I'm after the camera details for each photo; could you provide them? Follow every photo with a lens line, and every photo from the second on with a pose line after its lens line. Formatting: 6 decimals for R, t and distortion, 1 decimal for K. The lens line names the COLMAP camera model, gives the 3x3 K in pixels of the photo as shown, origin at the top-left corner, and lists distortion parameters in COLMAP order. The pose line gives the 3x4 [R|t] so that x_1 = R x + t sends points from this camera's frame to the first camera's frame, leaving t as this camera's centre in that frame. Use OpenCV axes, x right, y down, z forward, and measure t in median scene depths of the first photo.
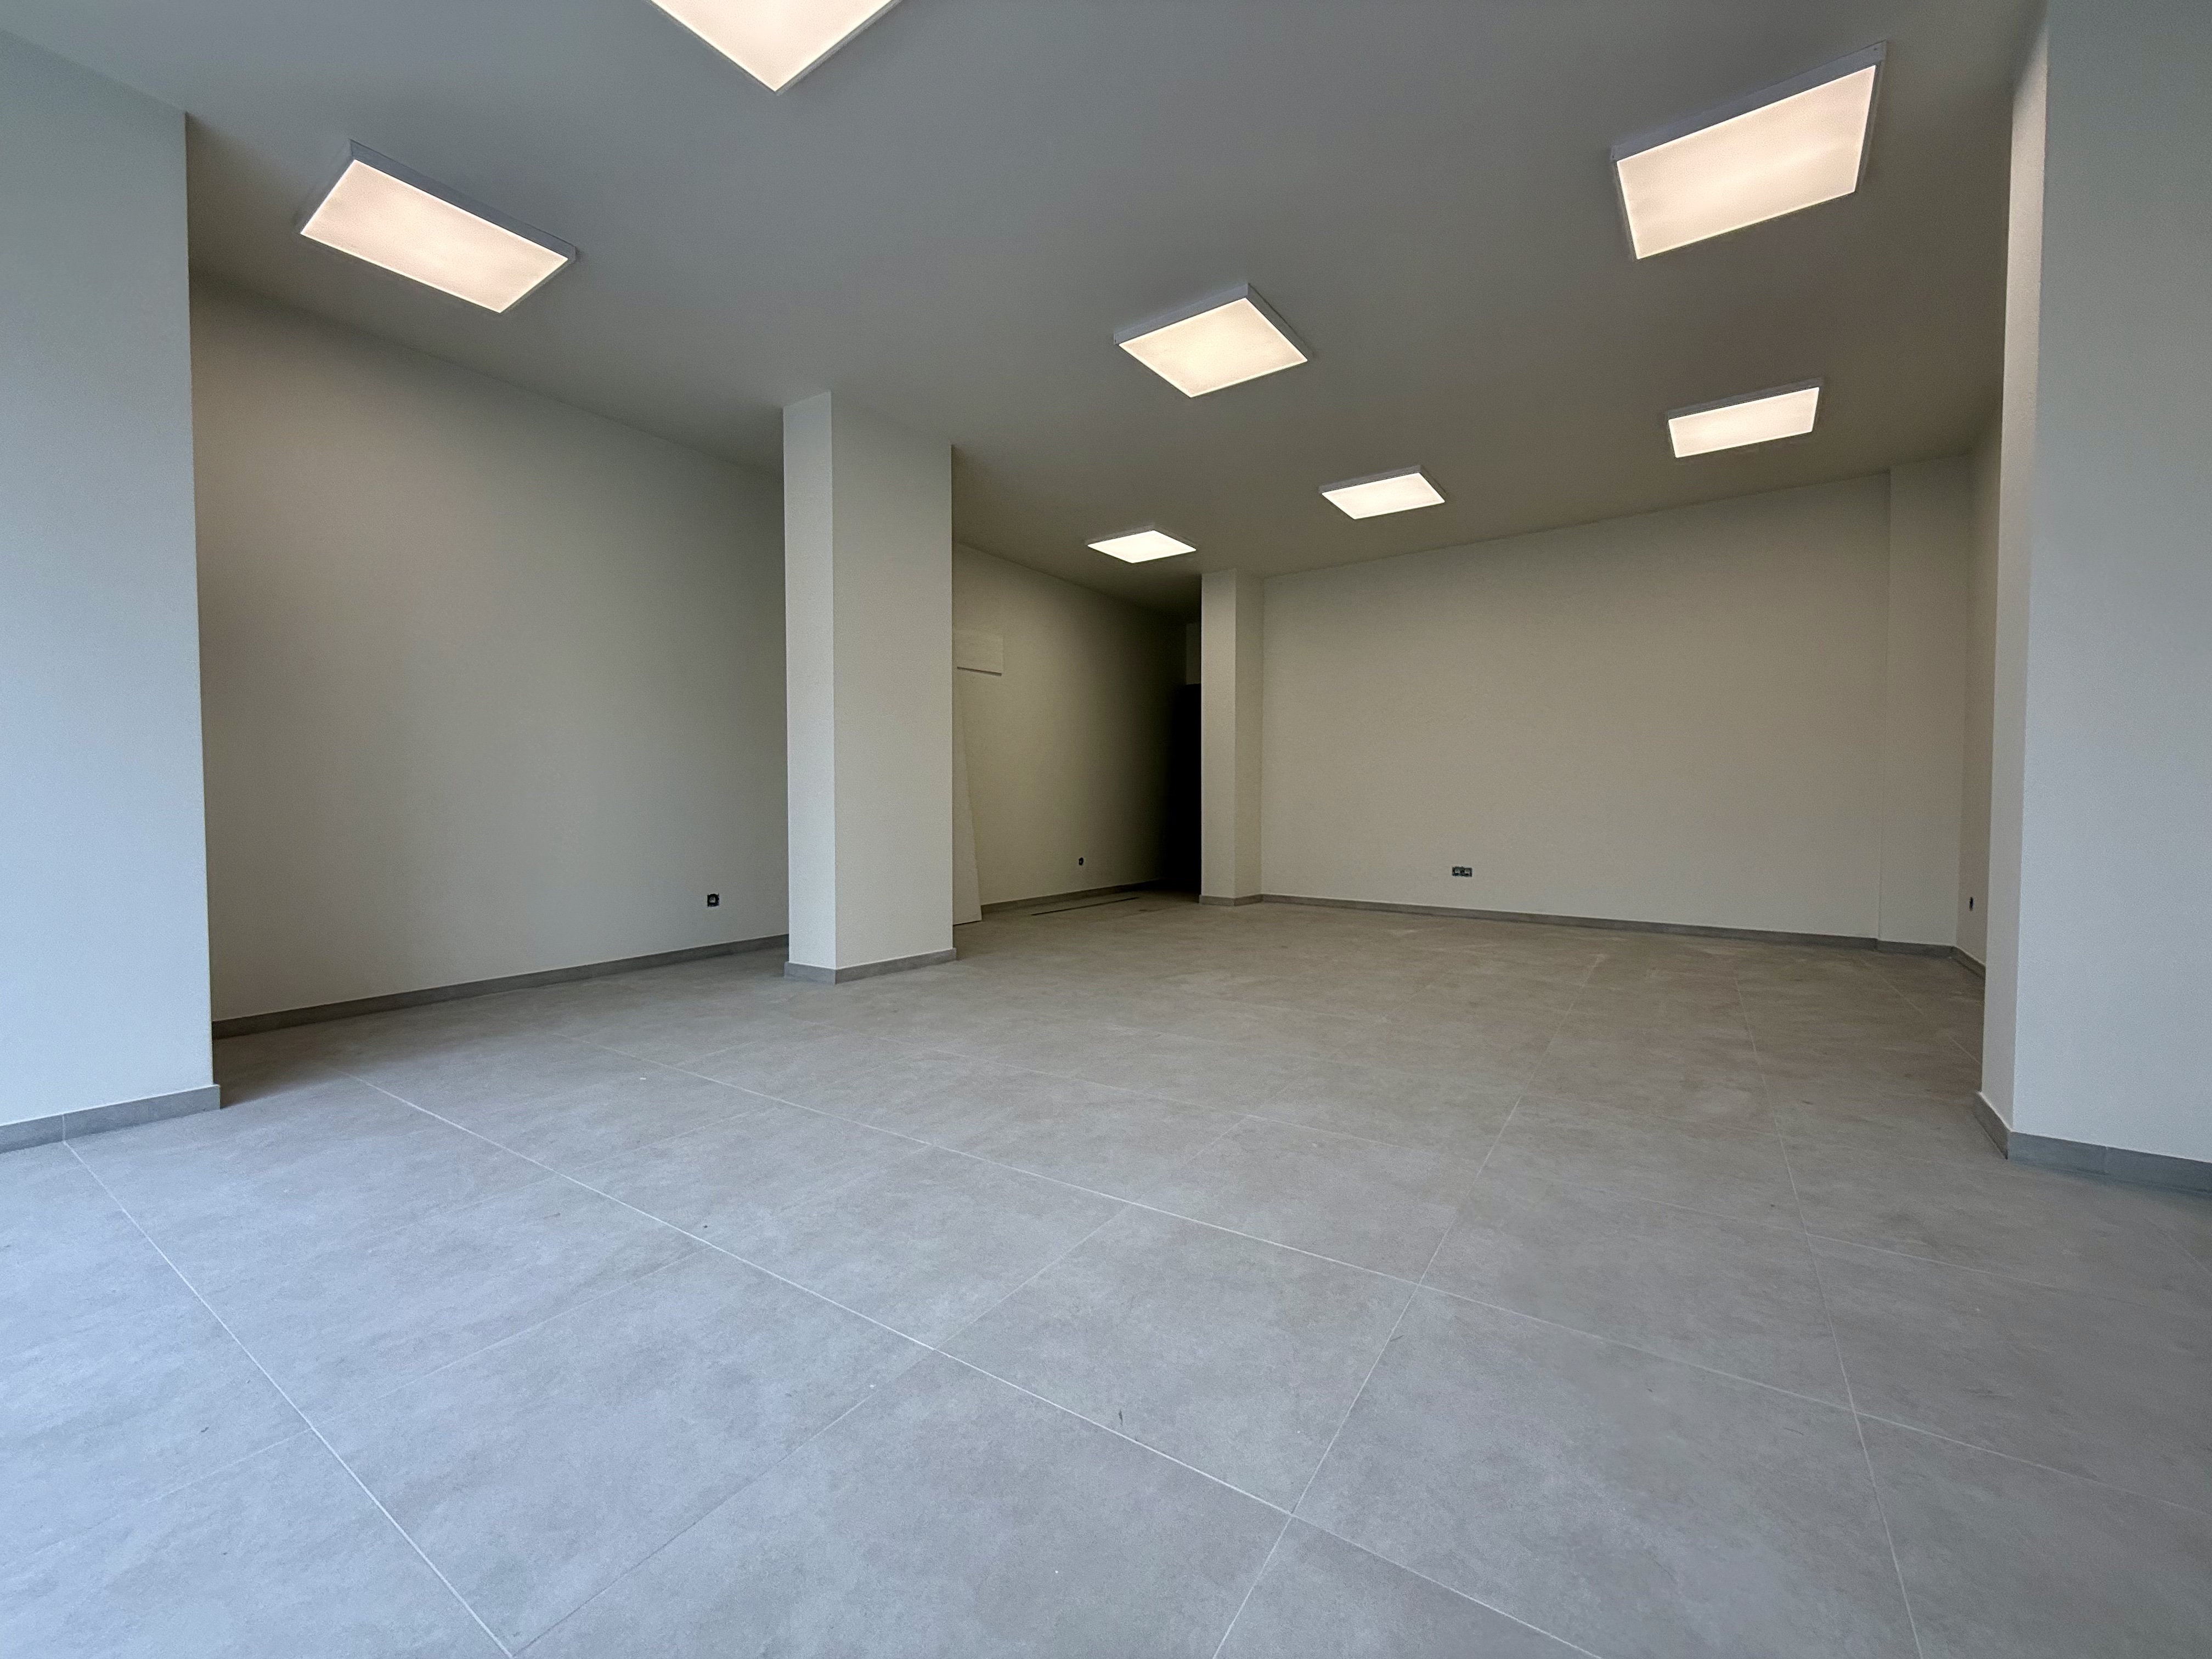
lens RADIAL K [[874.8, 0, 1111.5], [0, 874.8, 833.7], [0, 0, 1]] dist [0.000103, -0.000260]
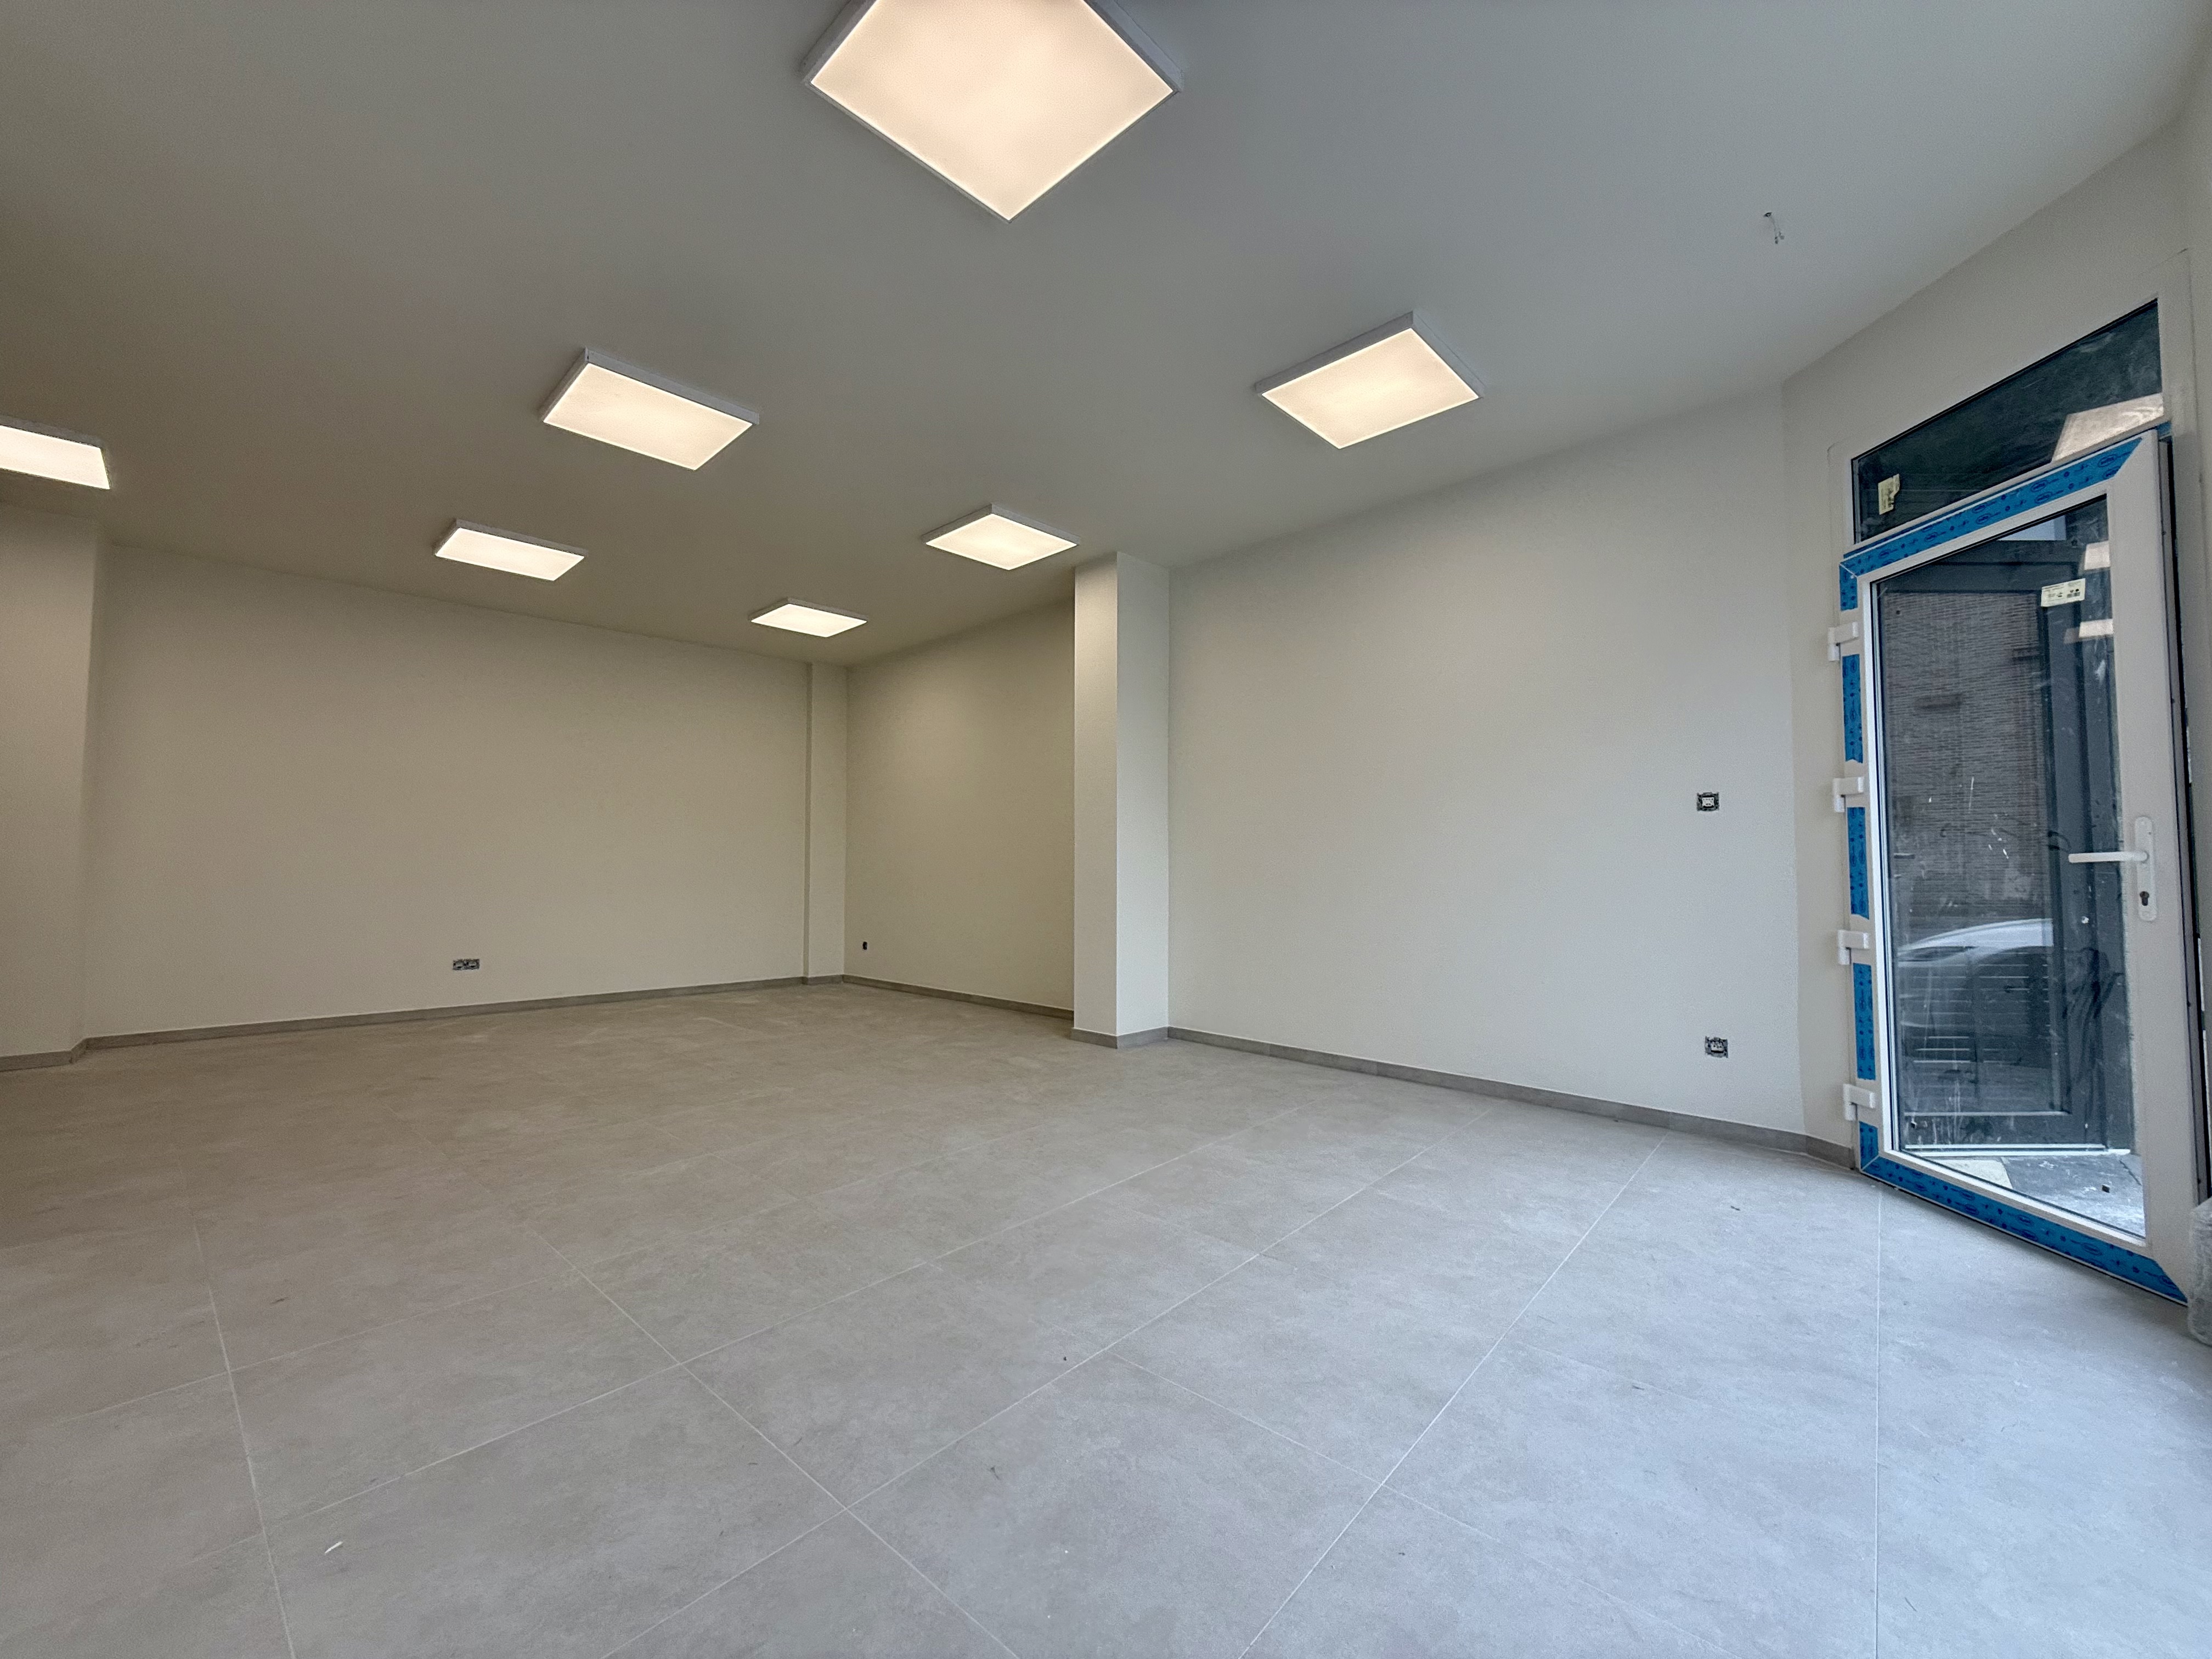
lens RADIAL K [[874.8, 0, 1109.0], [0, 874.8, 834.2], [0, 0, 1]] dist [0.000103, -0.000260]
pose [[0.145095, 0.040935, 0.988571, -1.079375], [0.034221, 0.998338, -0.046363, -0.069746], [-0.988826, 0.040557, 0.143453, 0.581194]]
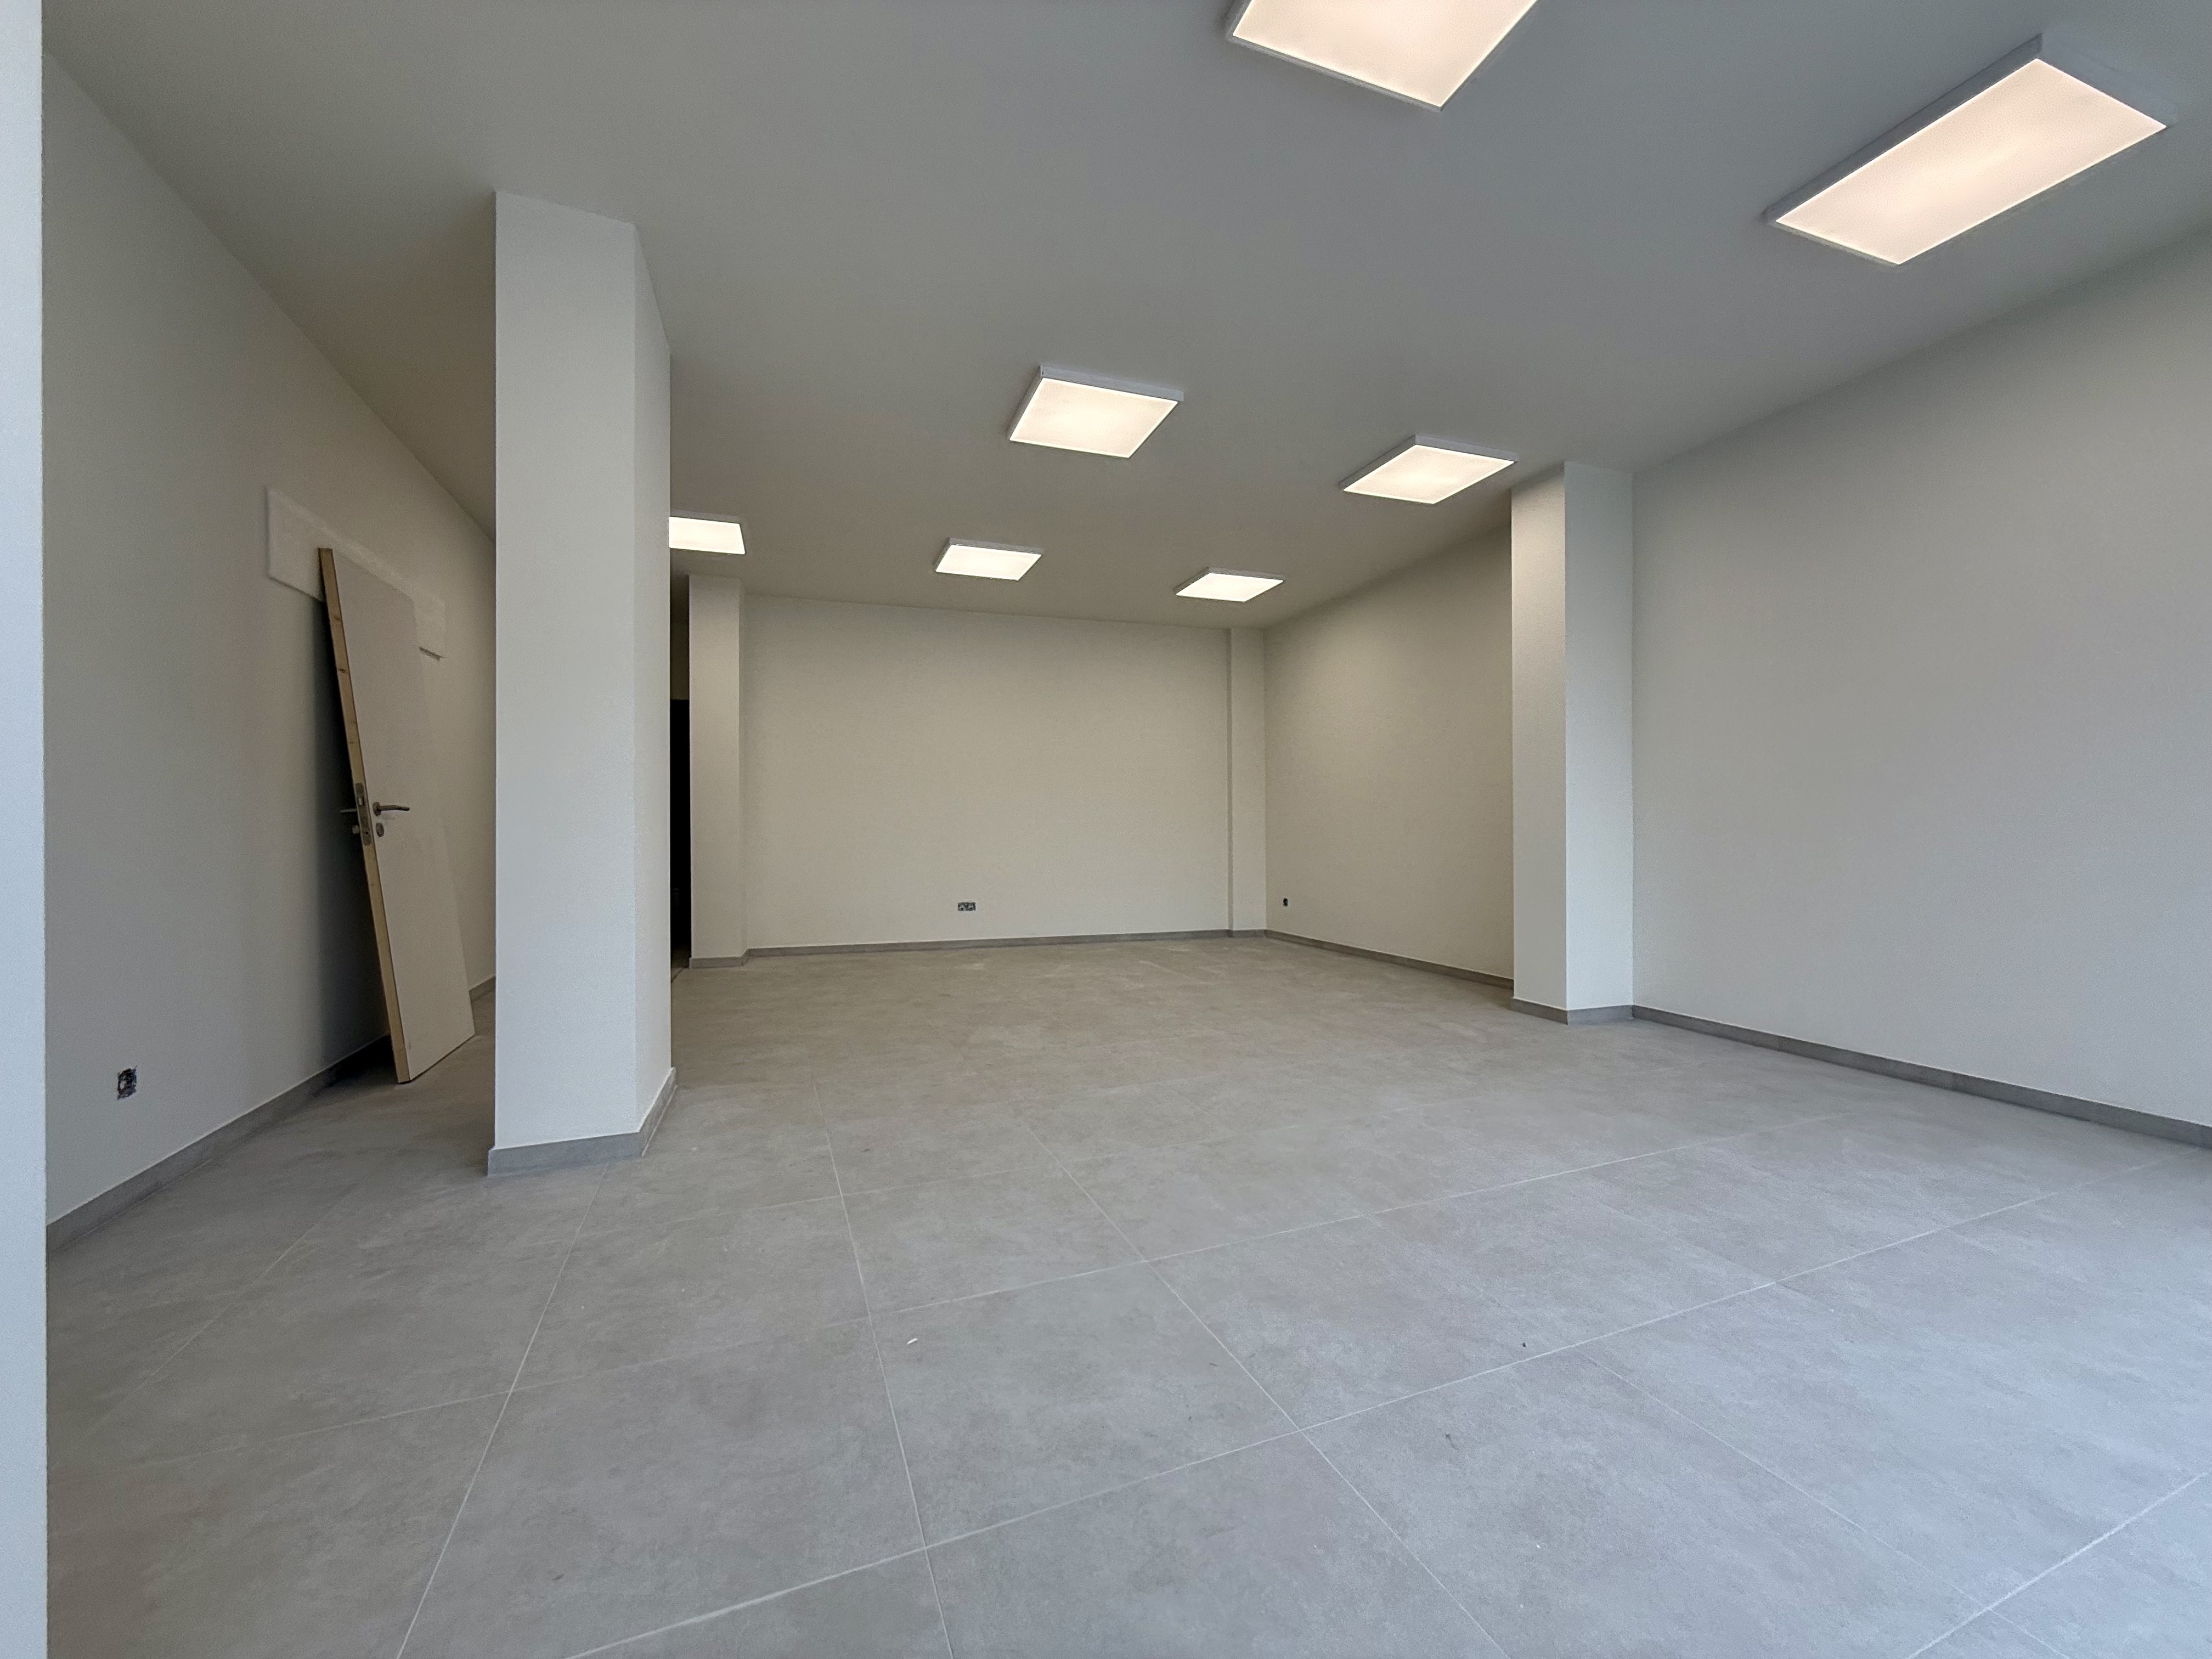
lens RADIAL K [[874.8, 0, 1113.1], [0, 874.8, 836.3], [0, 0, 1]] dist [0.000103, -0.000260]
pose [[0.568964, -0.006994, 0.822333, -1.080303], [0.032775, 0.999362, -0.014177, -0.062227], [-0.821709, 0.035018, 0.568831, 0.602419]]
